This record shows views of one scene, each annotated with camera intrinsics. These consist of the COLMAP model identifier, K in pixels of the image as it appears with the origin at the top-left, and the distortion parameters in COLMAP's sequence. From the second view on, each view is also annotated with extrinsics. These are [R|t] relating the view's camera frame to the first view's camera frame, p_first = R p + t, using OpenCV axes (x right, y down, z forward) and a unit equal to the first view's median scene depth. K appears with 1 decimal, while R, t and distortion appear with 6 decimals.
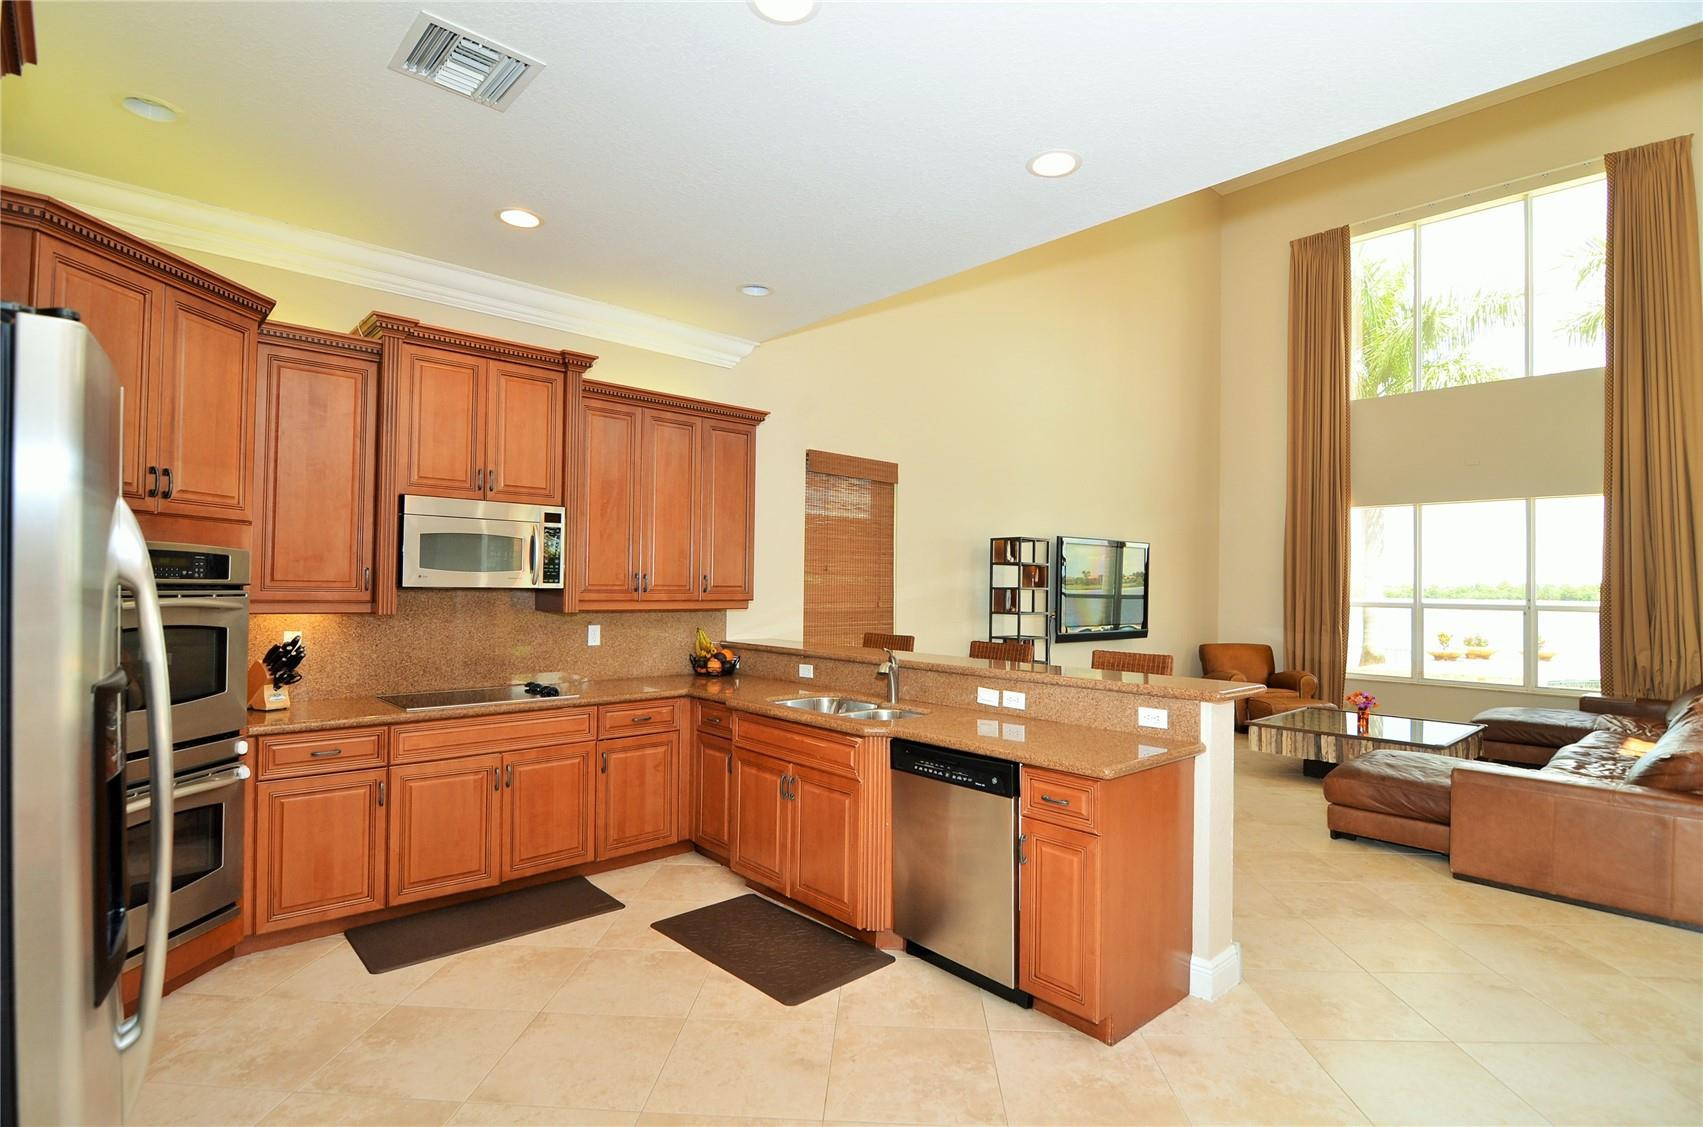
lens RADIAL K [[824.5, 0, 855.1], [0, 824.5, 566.6], [0, 0, 1]] dist [-0.006037, -0.002490]
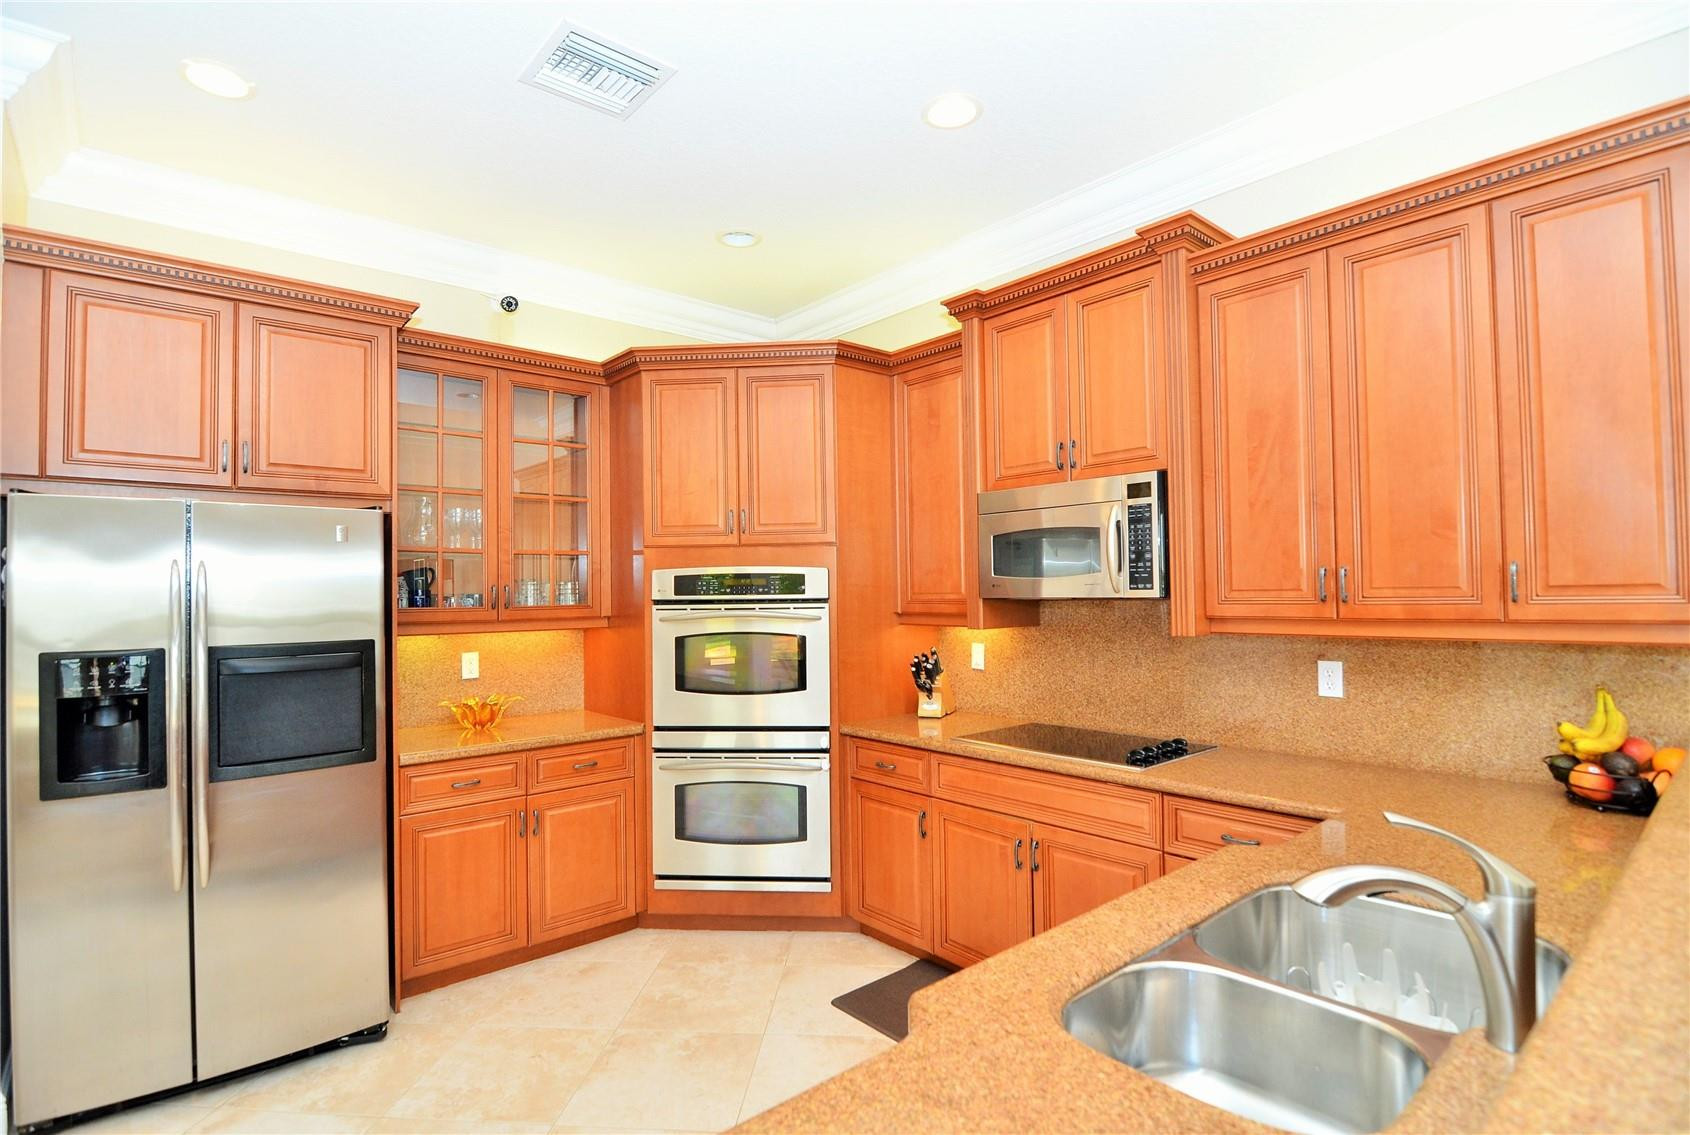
lens RADIAL K [[821.5, 0, 842.1], [0, 821.5, 575.6], [0, 0, 1]] dist [-0.010370, -0.002065]
pose [[-0.018219, -0.037238, -0.999140, 0.295120], [0.035476, 0.998653, -0.037867, 0.025561], [0.999204, -0.036135, -0.016873, 0.790828]]
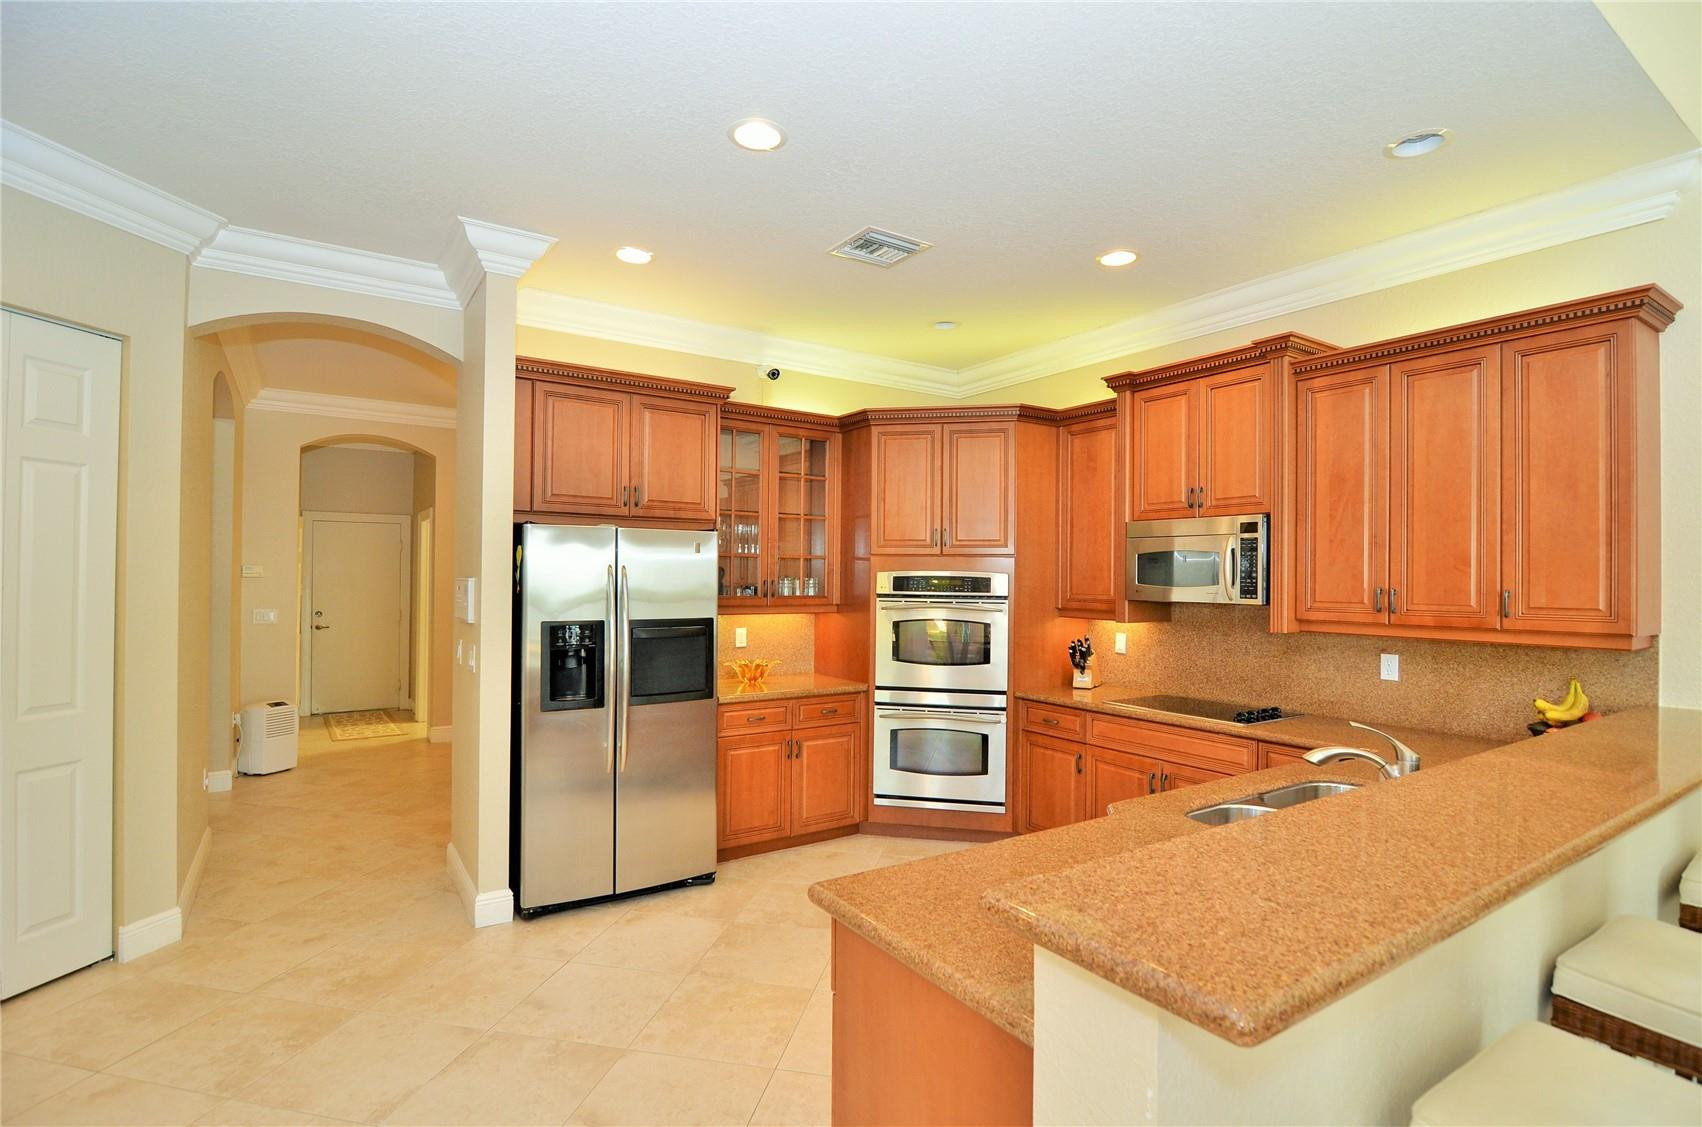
lens RADIAL K [[824.0, 0, 857.3], [0, 824.0, 571.9], [0, 0, 1]] dist [-0.006037, -0.002490]
pose [[-0.137051, -0.022747, -0.990303, 0.612733], [0.009740, 0.999657, -0.024310, 0.008294], [0.990516, -0.012977, -0.136782, 0.709866]]
